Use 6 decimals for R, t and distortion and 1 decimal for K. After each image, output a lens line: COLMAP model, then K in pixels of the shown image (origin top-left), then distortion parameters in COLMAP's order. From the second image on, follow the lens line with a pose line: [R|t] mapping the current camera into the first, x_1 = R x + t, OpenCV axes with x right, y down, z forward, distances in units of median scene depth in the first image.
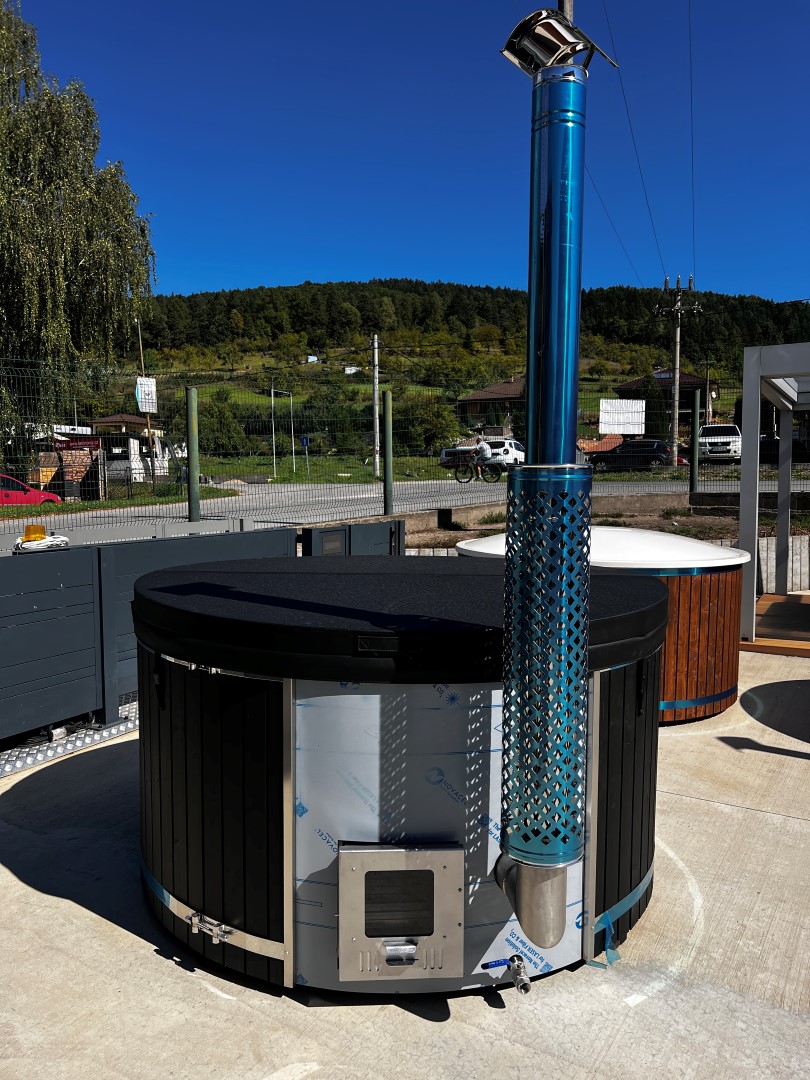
lens RADIAL K [[819.8, 0, 407.5], [0, 819.8, 541.2], [0, 0, 1]] dist [0.046071, -0.046148]
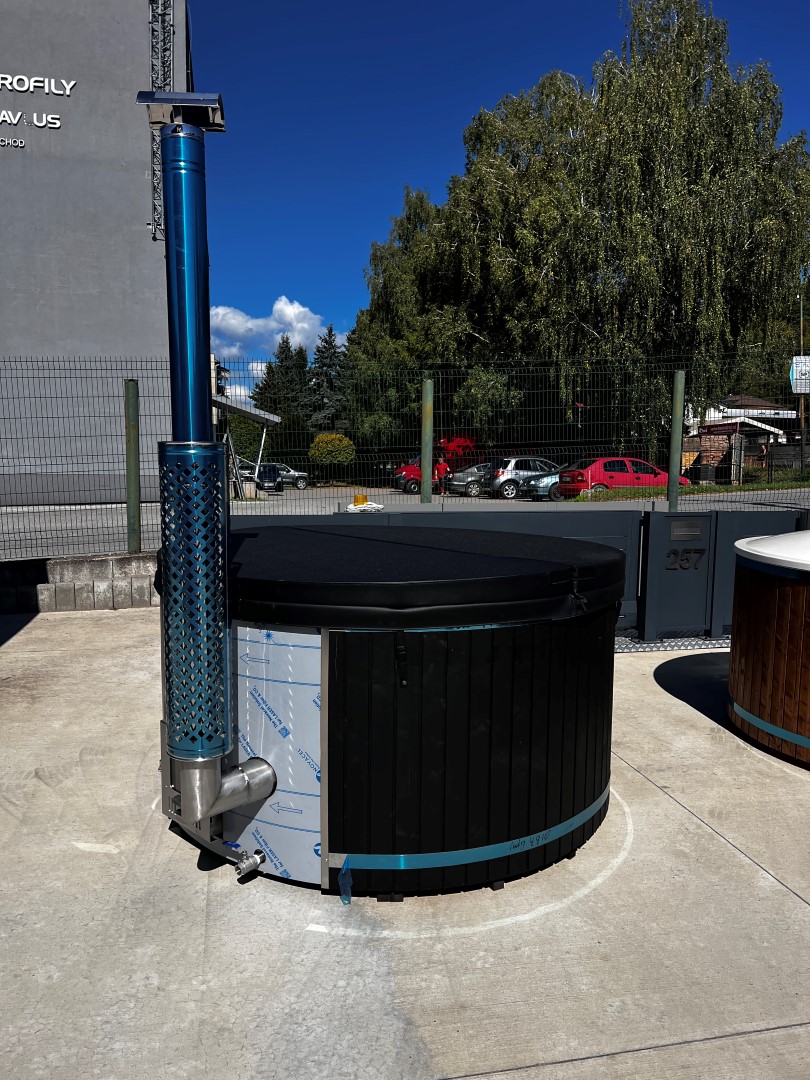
lens RADIAL K [[819.8, 0, 401.0], [0, 819.8, 547.1], [0, 0, 1]] dist [0.046071, -0.046148]
pose [[0.657544, 0.082054, -0.748934, 0.125560], [-0.063735, 0.996547, 0.053225, -0.001970], [0.750715, 0.012735, 0.660503, 0.039097]]
